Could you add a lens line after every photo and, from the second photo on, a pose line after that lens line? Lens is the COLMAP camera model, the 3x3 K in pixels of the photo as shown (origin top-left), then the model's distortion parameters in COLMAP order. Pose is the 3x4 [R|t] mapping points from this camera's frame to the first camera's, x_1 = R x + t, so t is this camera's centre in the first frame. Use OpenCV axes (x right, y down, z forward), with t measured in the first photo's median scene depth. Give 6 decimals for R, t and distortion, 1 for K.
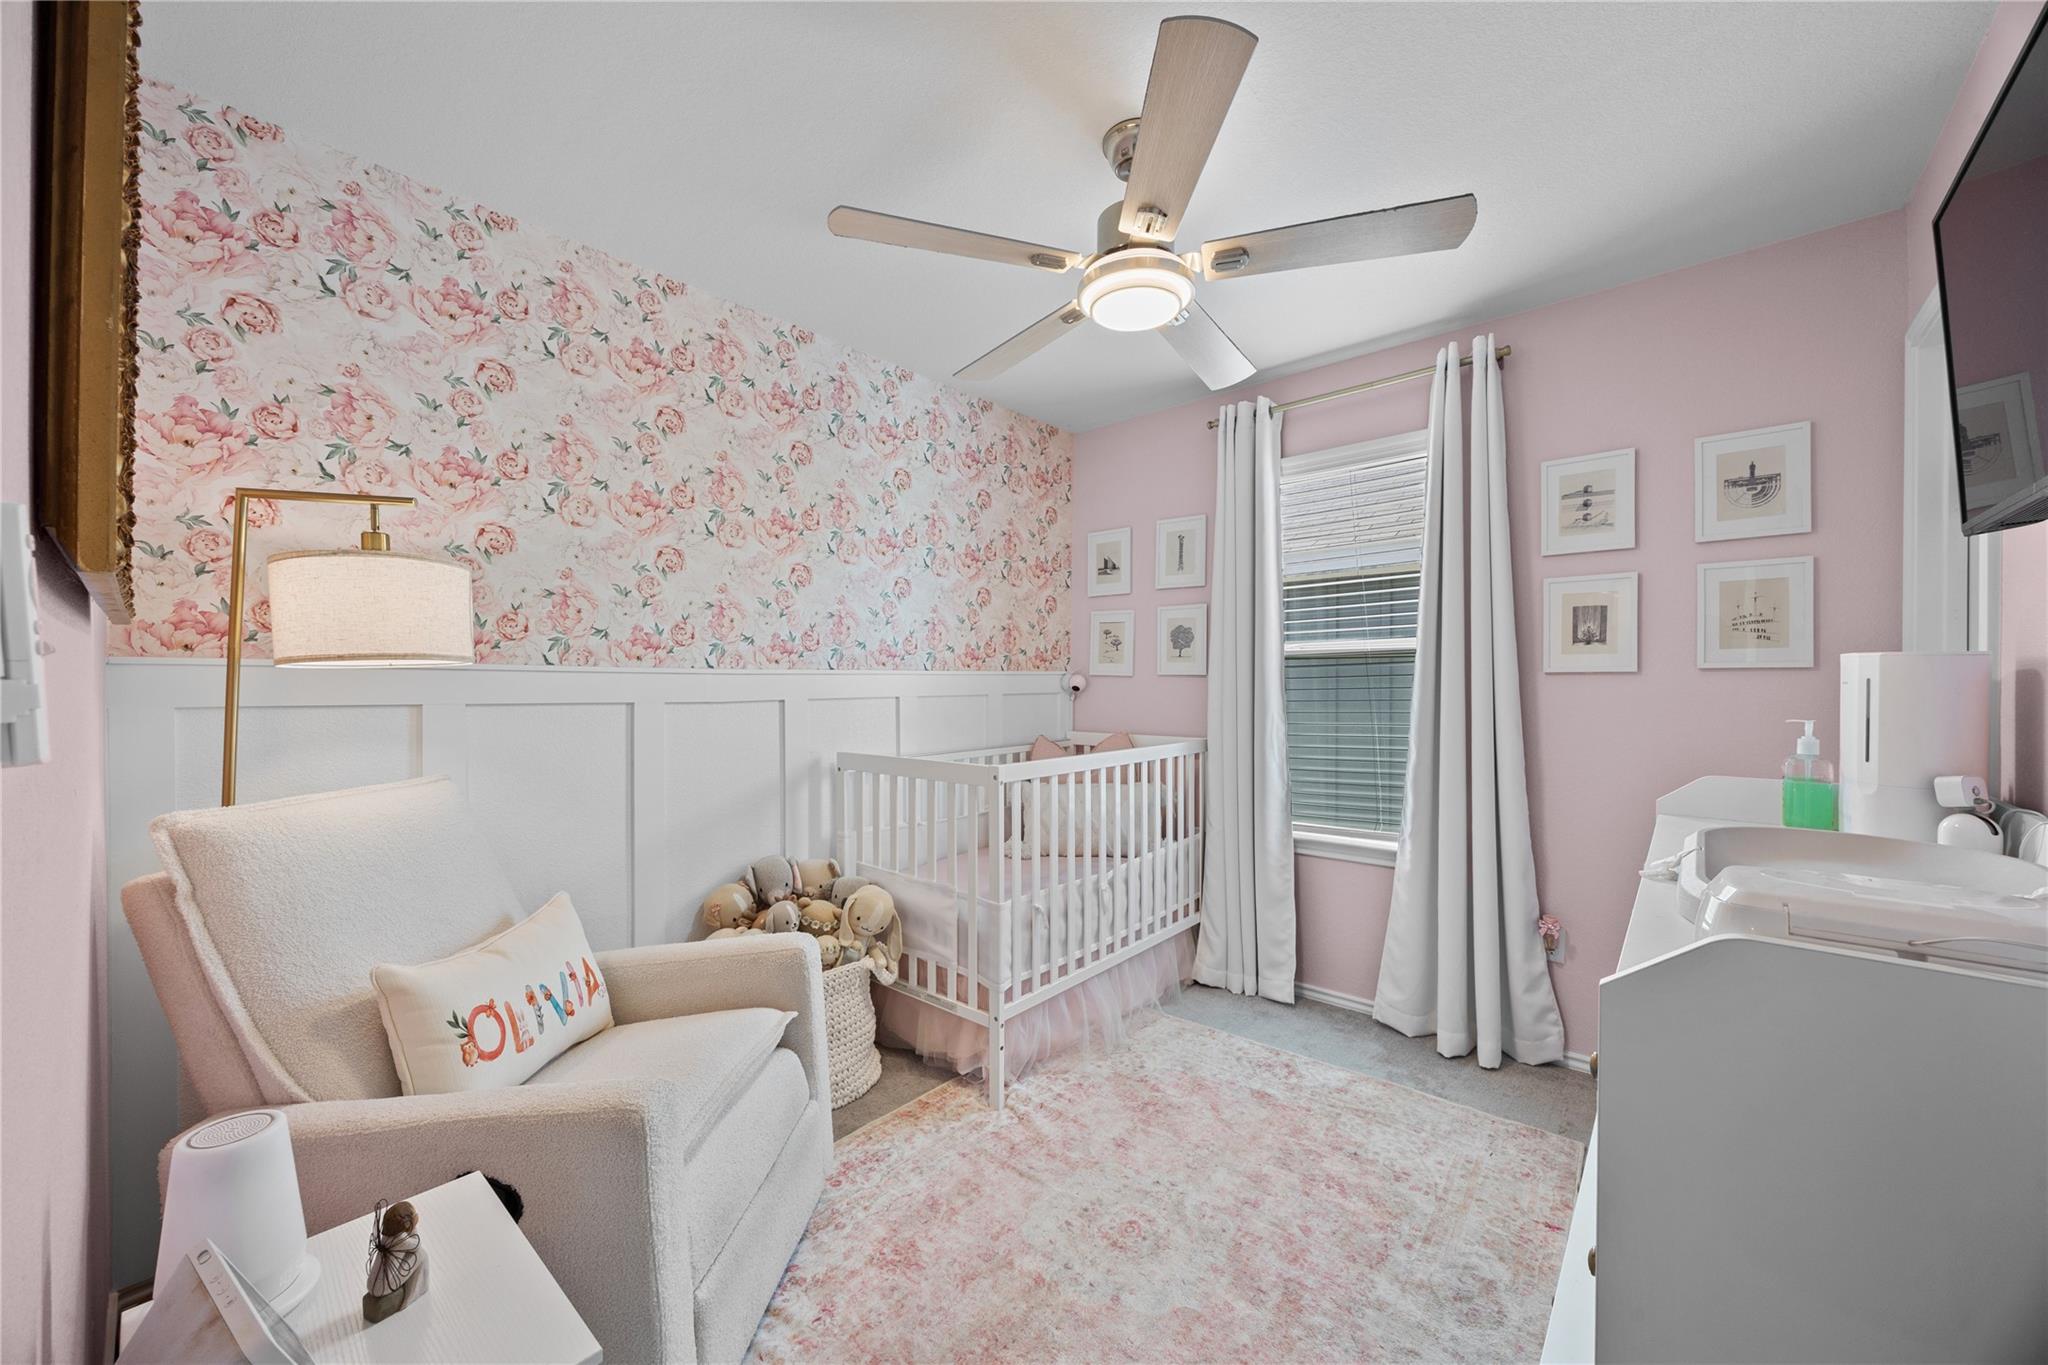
lens RADIAL K [[776.7, 0, 1017.7], [0, 776.7, 678.9], [0, 0, 1]] dist [-0.008797, 0.000742]
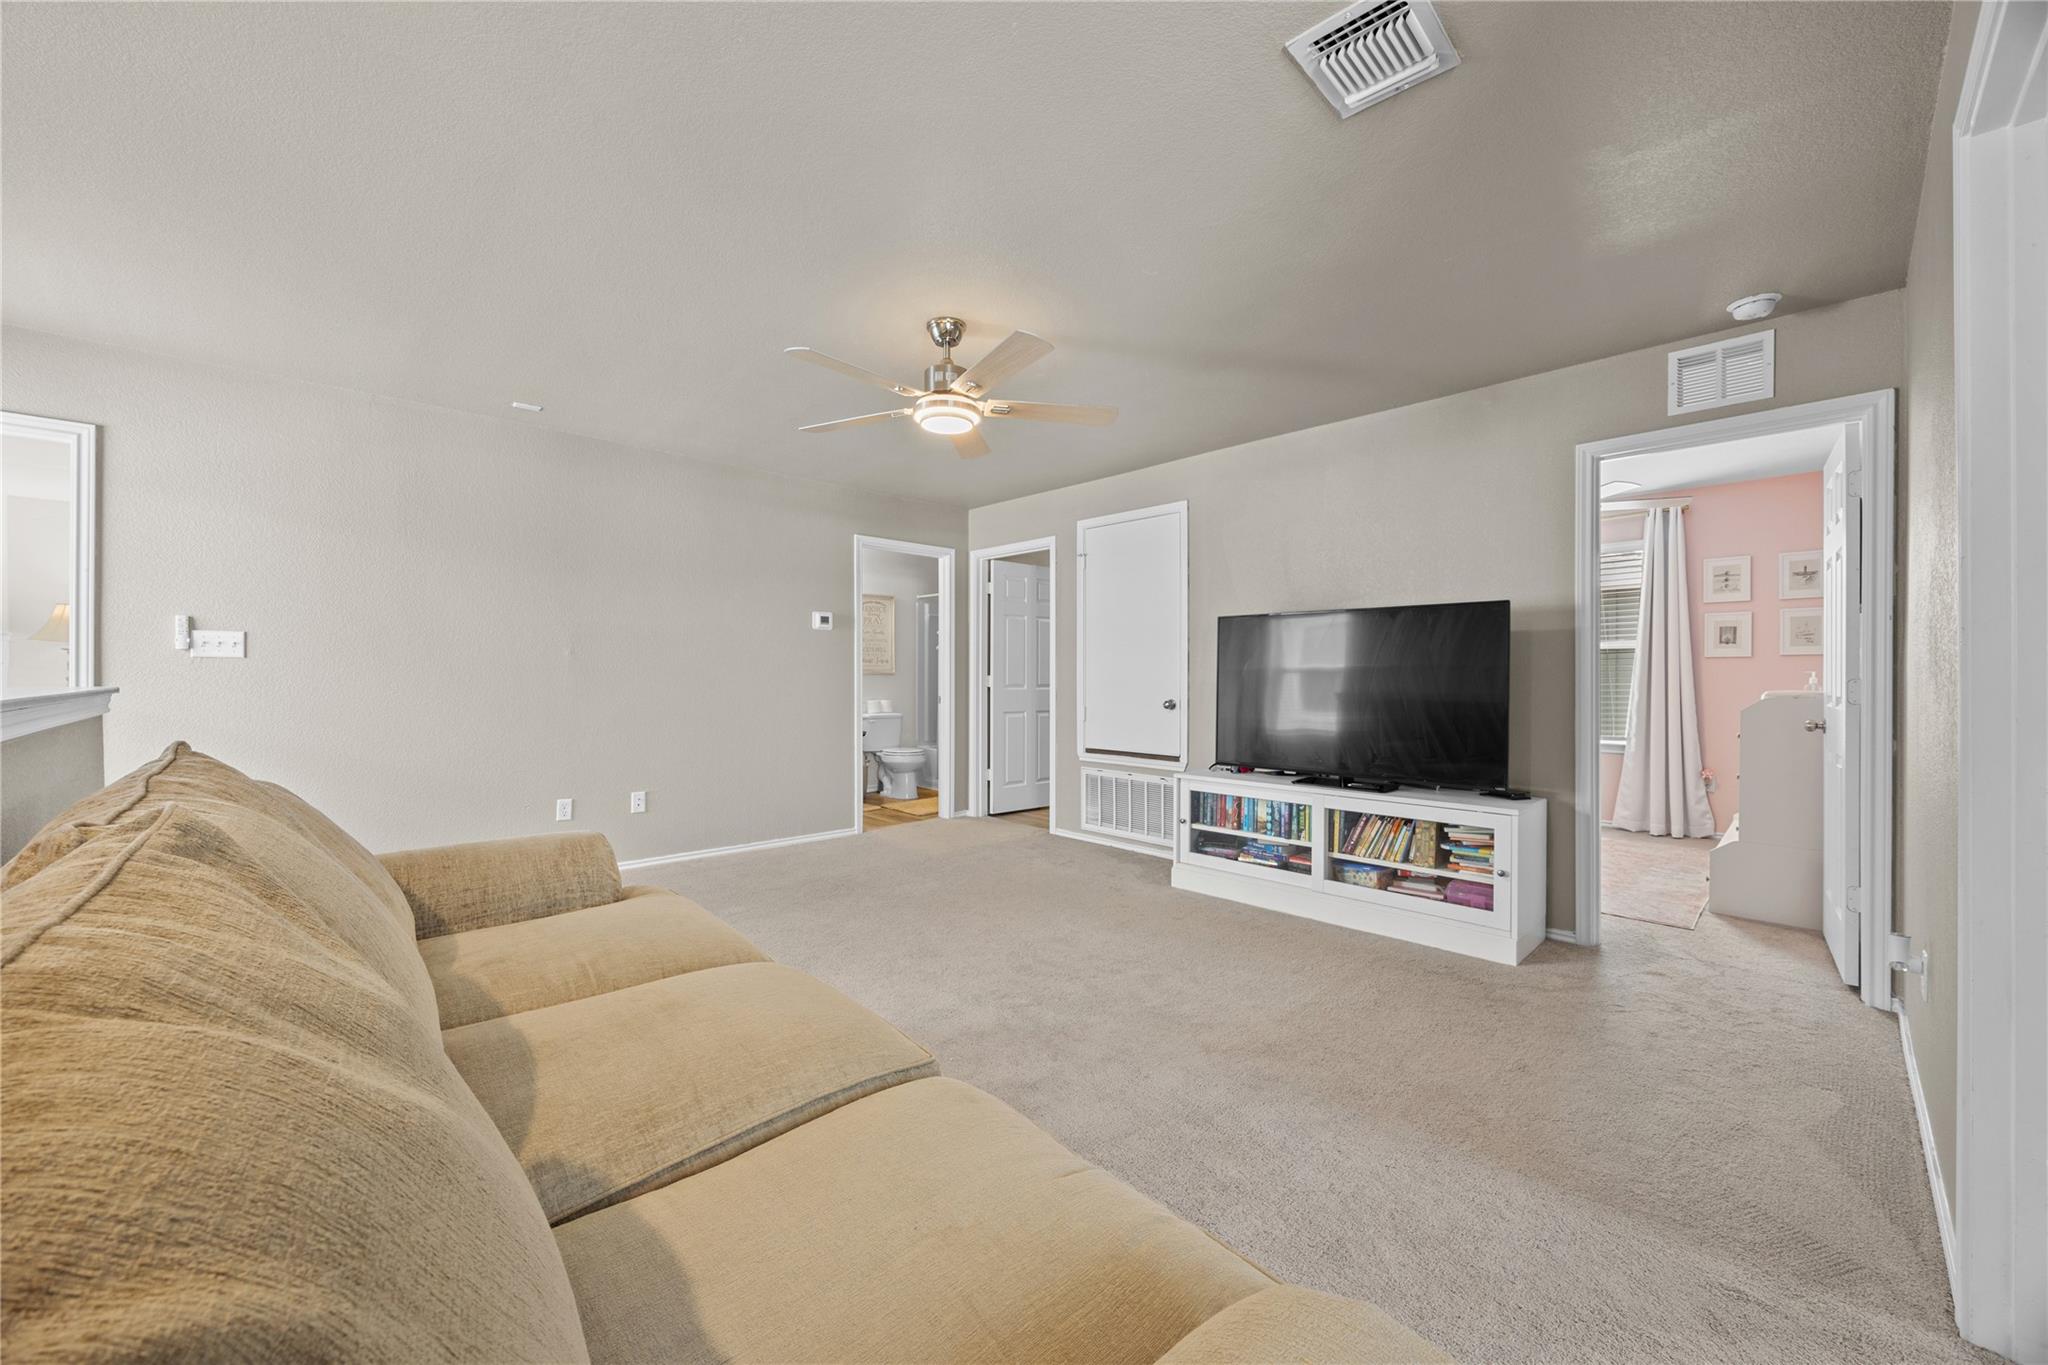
lens RADIAL K [[776.7, 0, 1026.5], [0, 776.7, 677.7], [0, 0, 1]] dist [-0.008797, 0.000742]
pose [[0.994046, 0.009393, -0.108560, -0.976085], [-0.010019, 0.999936, -0.005224, 0.079618], [0.108504, 0.006280, 0.994076, -1.357731]]
